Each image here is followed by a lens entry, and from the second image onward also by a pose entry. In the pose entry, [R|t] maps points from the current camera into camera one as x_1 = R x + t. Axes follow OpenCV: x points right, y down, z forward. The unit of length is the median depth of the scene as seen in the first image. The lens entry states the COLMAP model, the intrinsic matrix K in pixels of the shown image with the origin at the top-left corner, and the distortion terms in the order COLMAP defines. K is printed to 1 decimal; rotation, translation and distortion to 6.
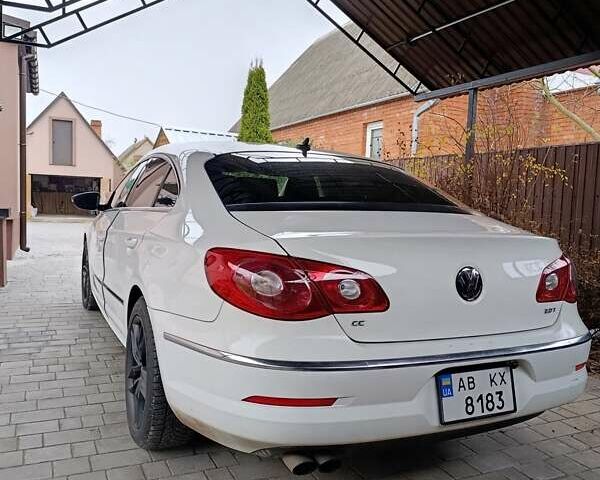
lens RADIAL K [[568.8, 0, 300.0], [0, 568.8, 240.0], [0, 0, 1]] dist [0.075530, -0.000525]
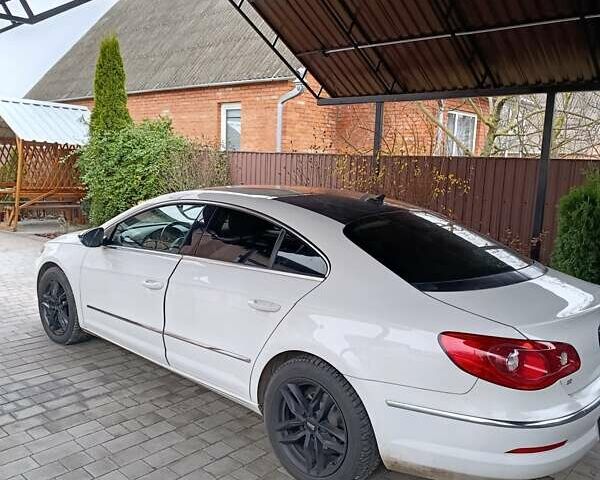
lens RADIAL K [[568.8, 0, 300.0], [0, 568.8, 240.0], [0, 0, 1]] dist [0.075530, -0.000525]
pose [[0.916042, -0.060611, 0.396476, -0.272693], [0.024515, 0.995128, 0.095490, -0.091111], [-0.400332, -0.077753, 0.913066, 0.009090]]
